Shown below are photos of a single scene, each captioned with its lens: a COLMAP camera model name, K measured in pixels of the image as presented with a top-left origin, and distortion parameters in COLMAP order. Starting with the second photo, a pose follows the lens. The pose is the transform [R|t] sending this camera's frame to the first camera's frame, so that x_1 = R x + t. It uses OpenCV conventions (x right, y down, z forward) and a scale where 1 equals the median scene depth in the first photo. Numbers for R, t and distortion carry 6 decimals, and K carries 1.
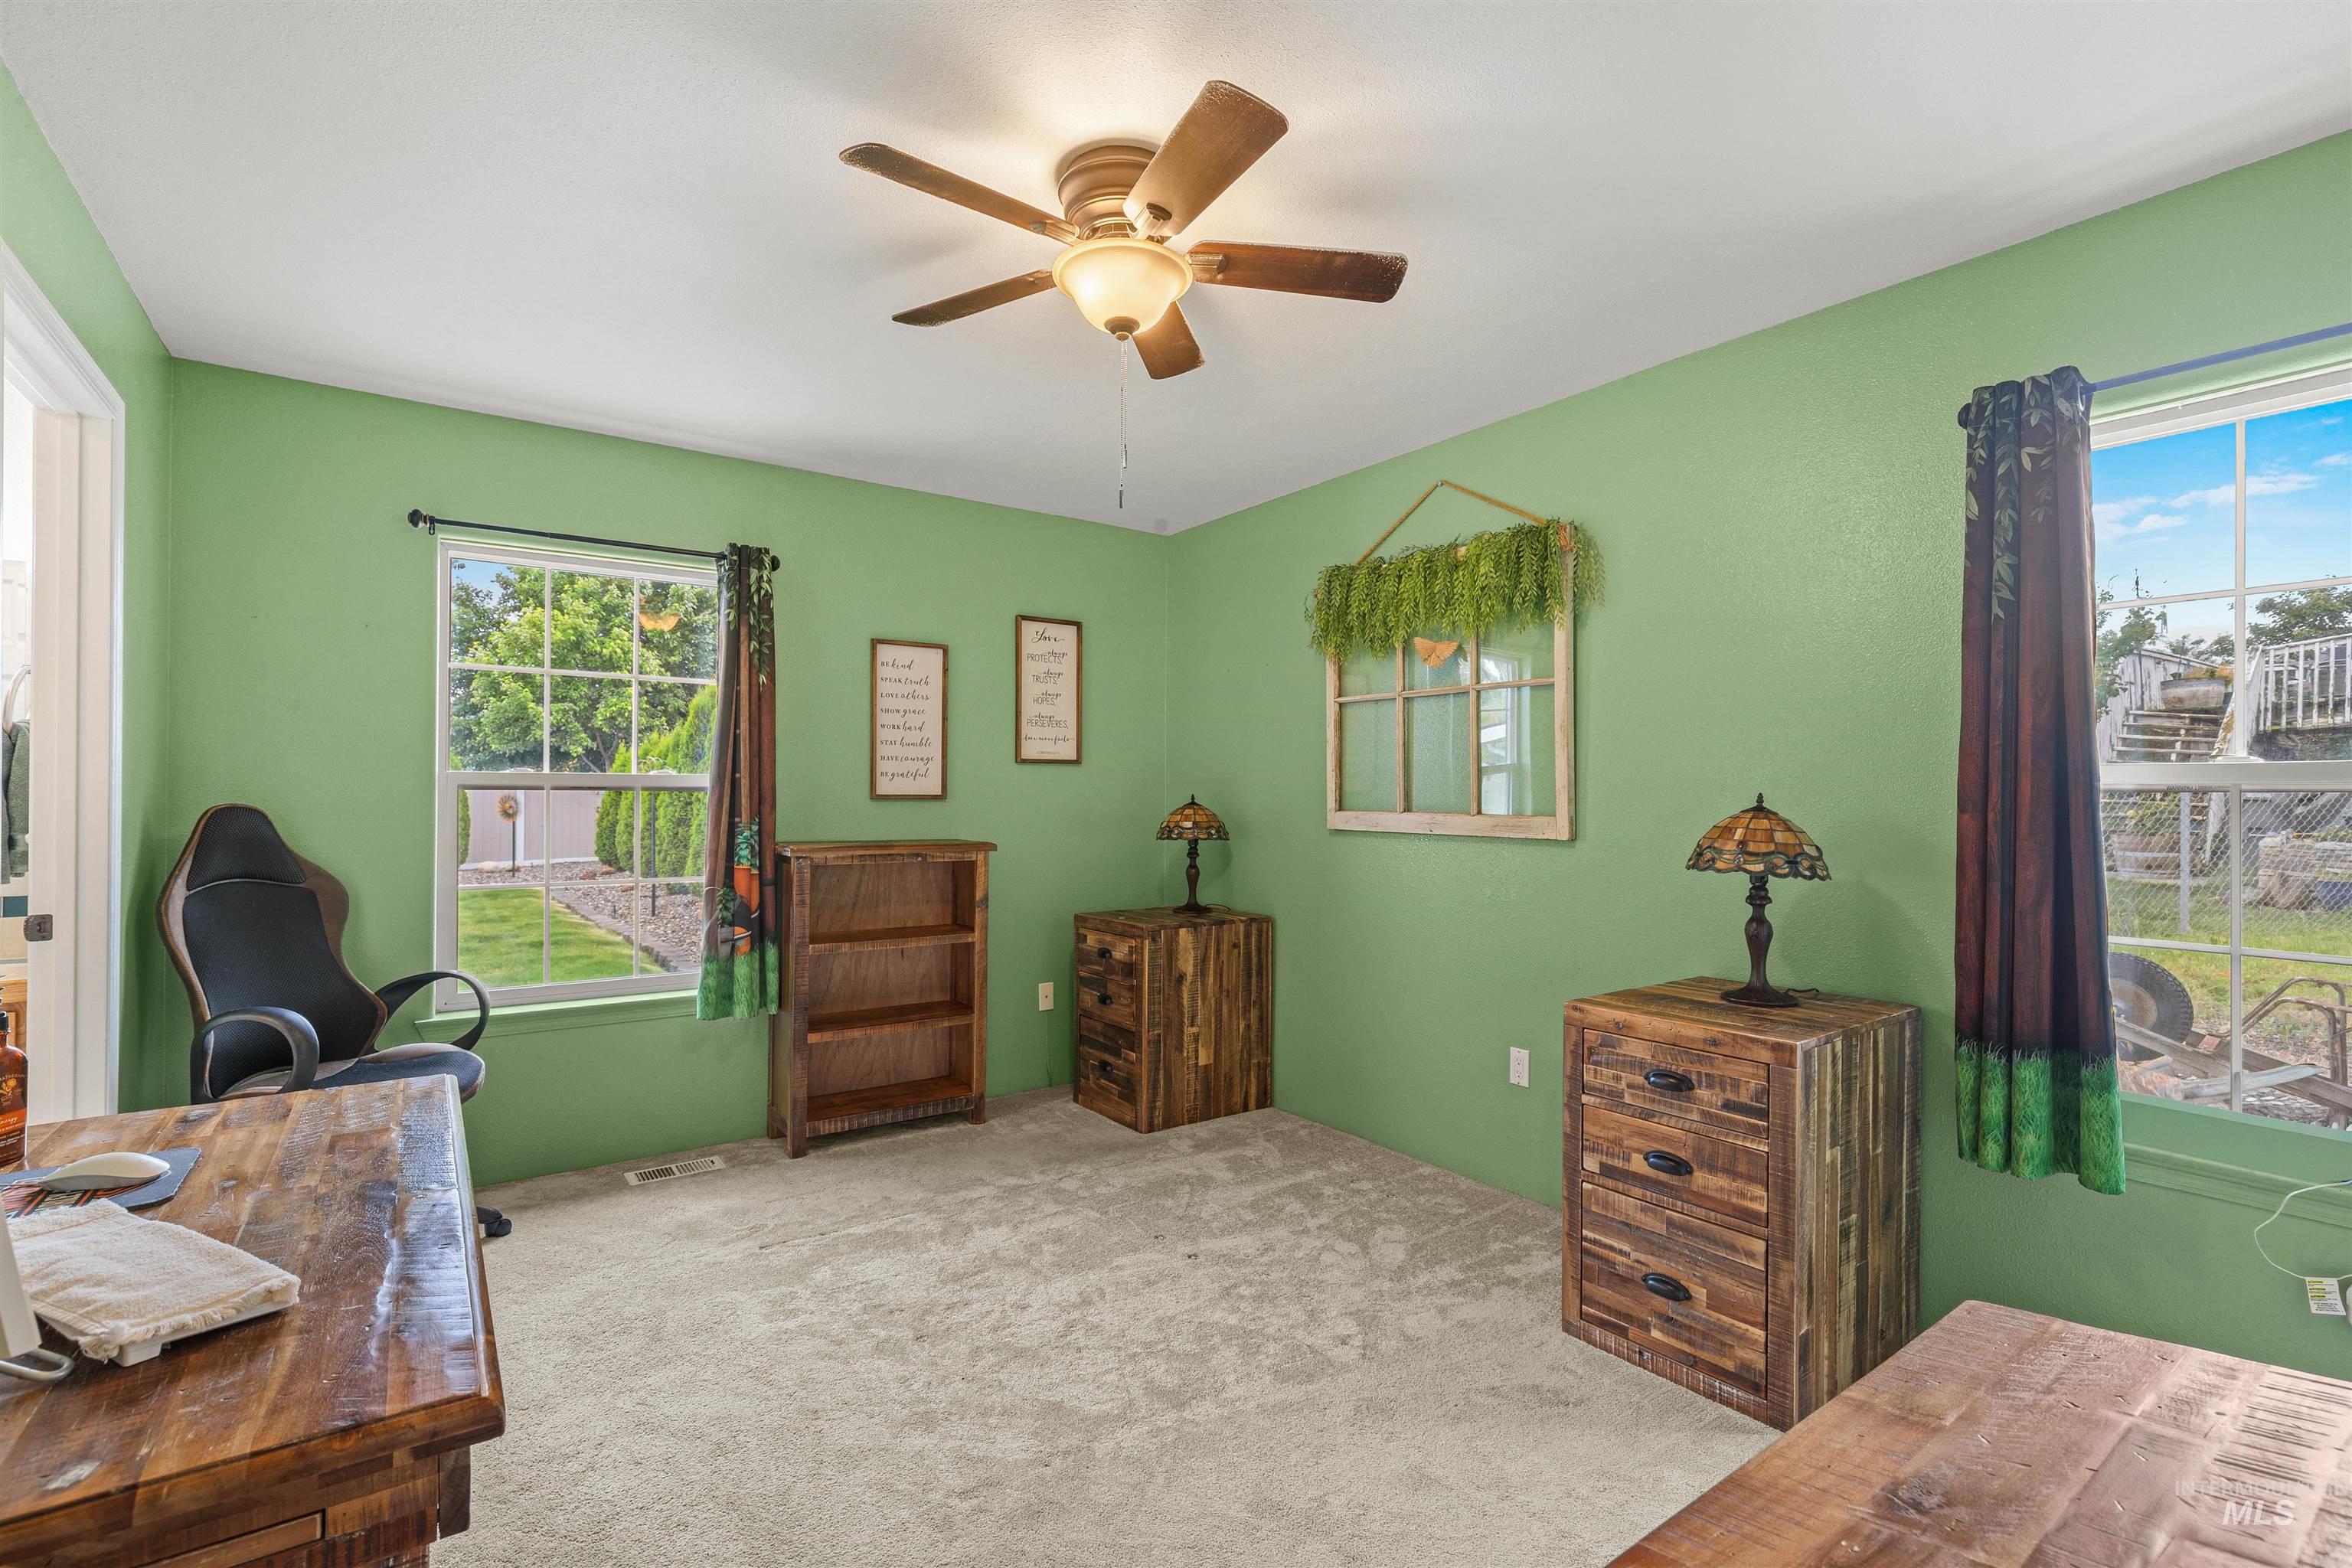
lens RADIAL K [[1063.2, 0, 1184.9], [0, 1063.2, 792.7], [0, 0, 1]] dist [-0.002954, 0.001518]
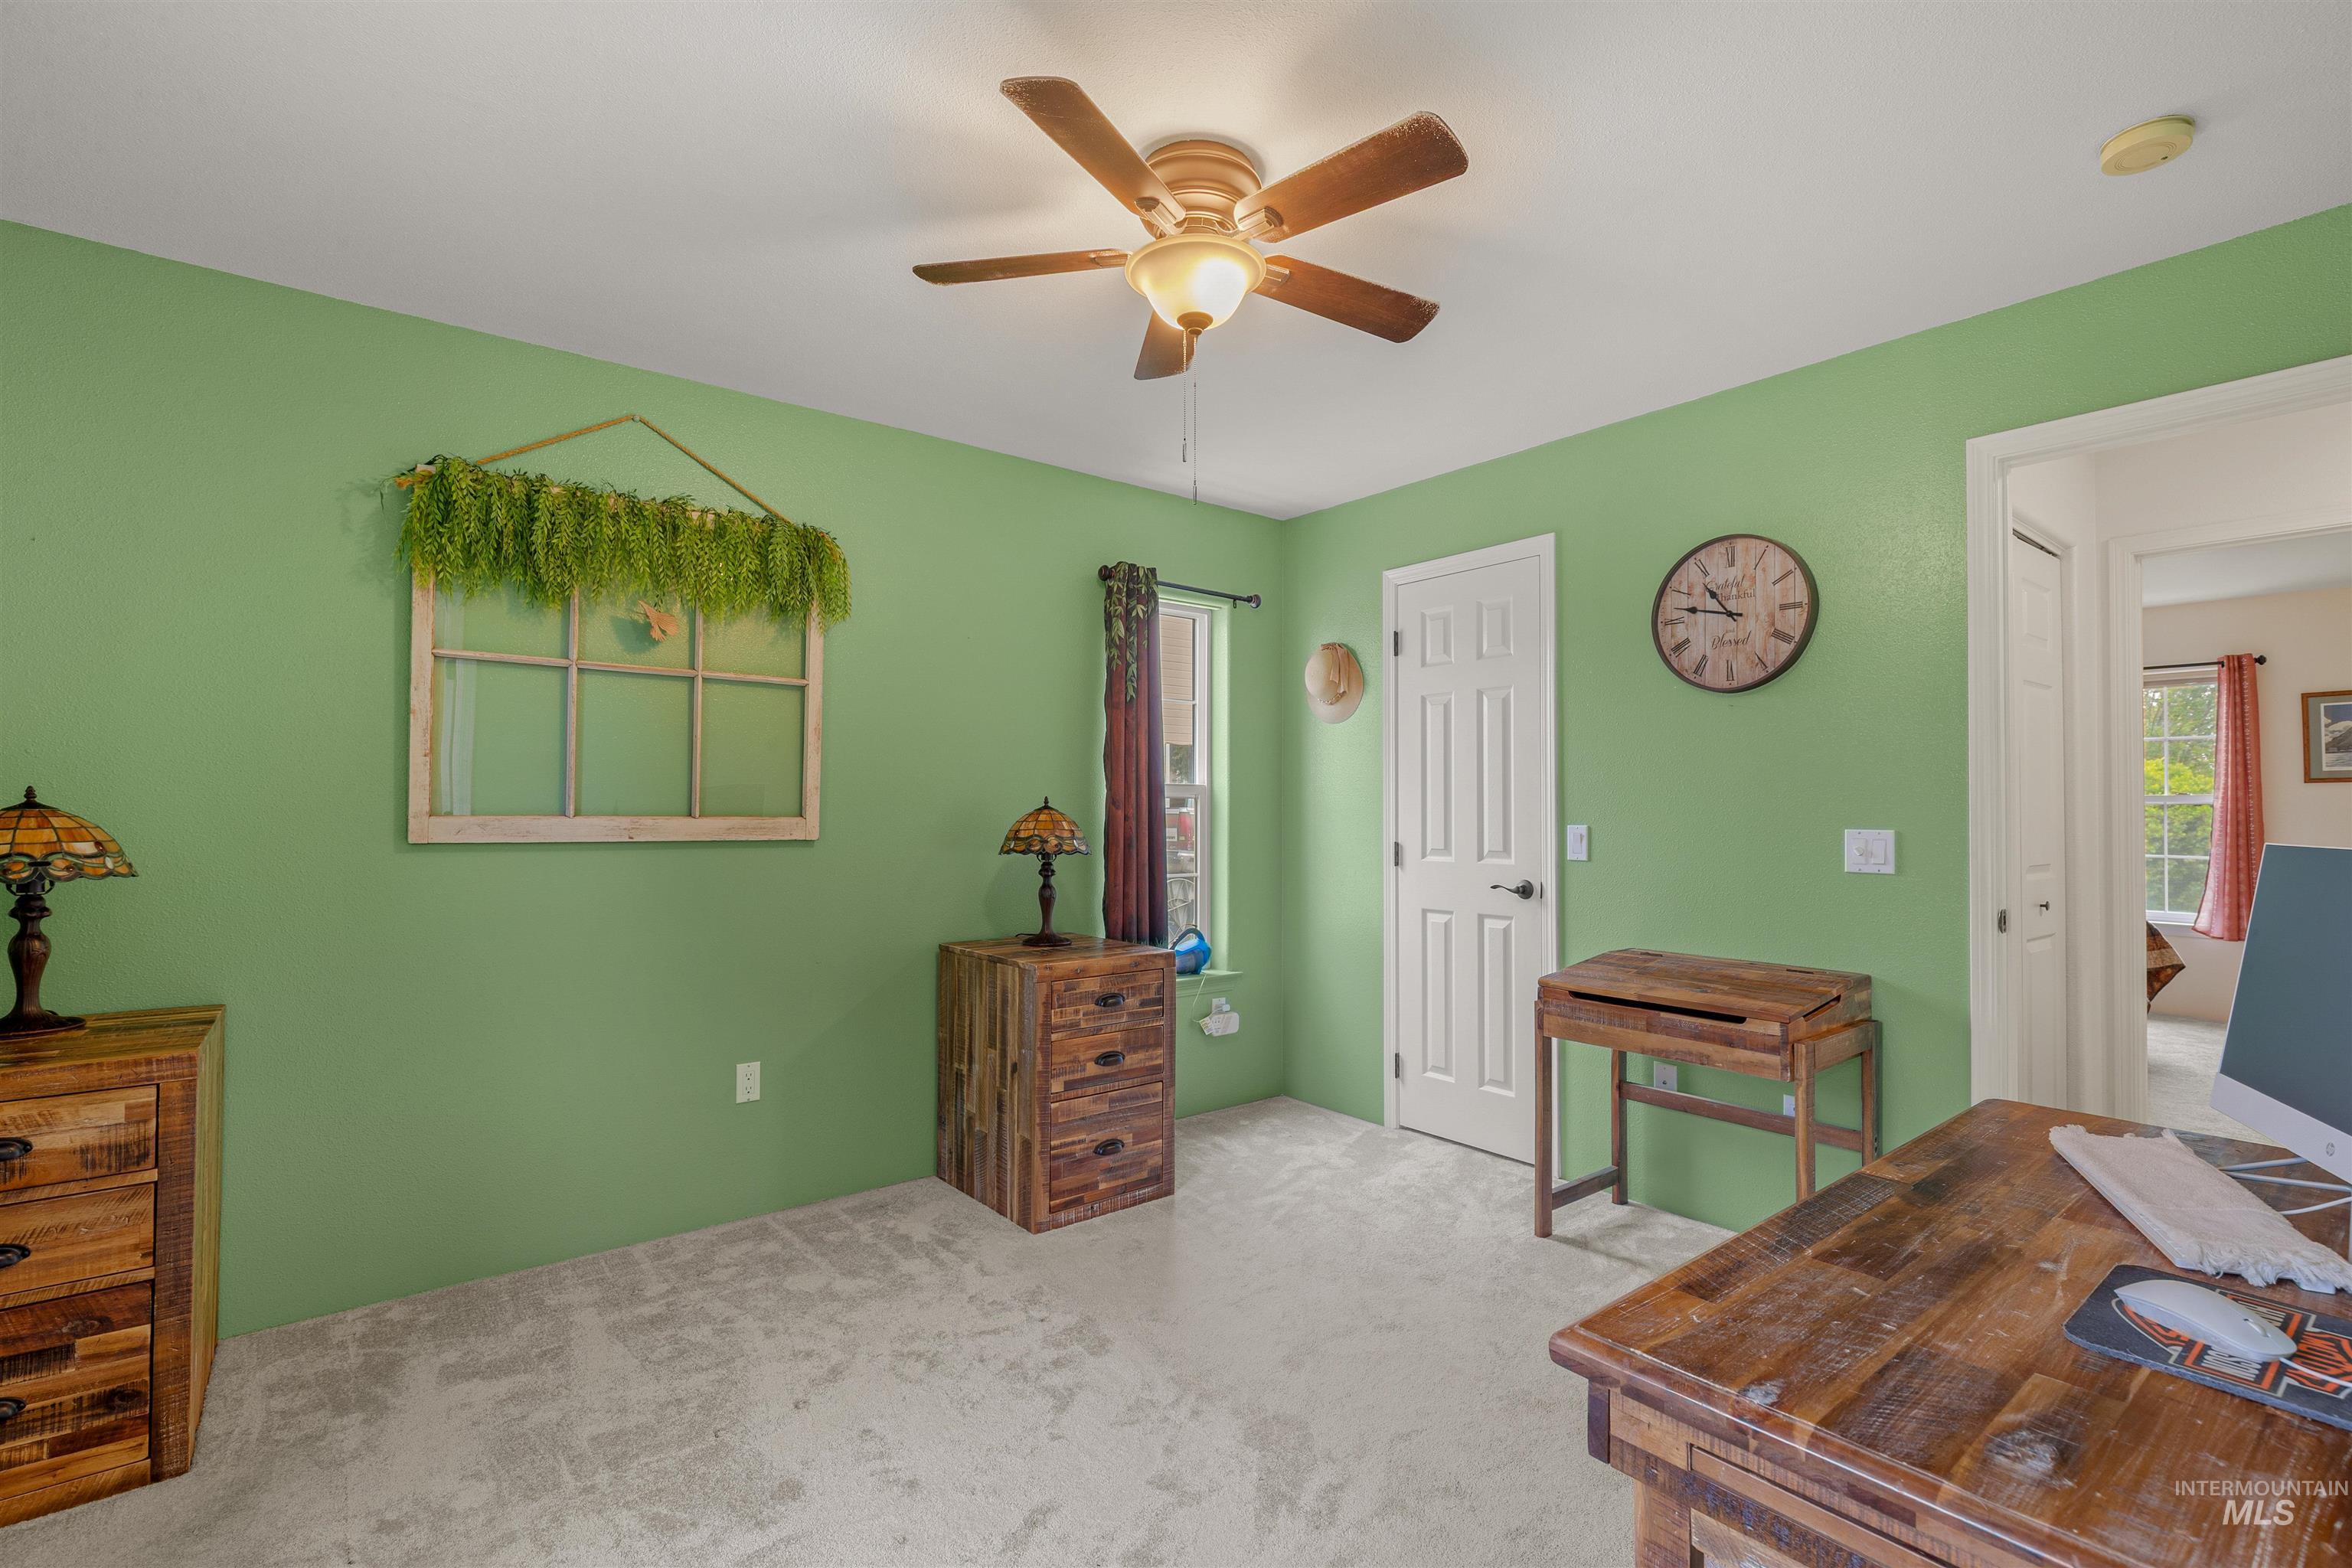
lens RADIAL K [[1069.5, 0, 1172.1], [0, 1069.5, 805.9], [0, 0, 1]] dist [0.000033, 0.000358]
pose [[-0.038972, 0.003125, 0.999235, -0.921459], [-0.005480, 0.999979, -0.003341, 0.017219], [-0.999225, -0.005606, -0.038954, 0.932067]]
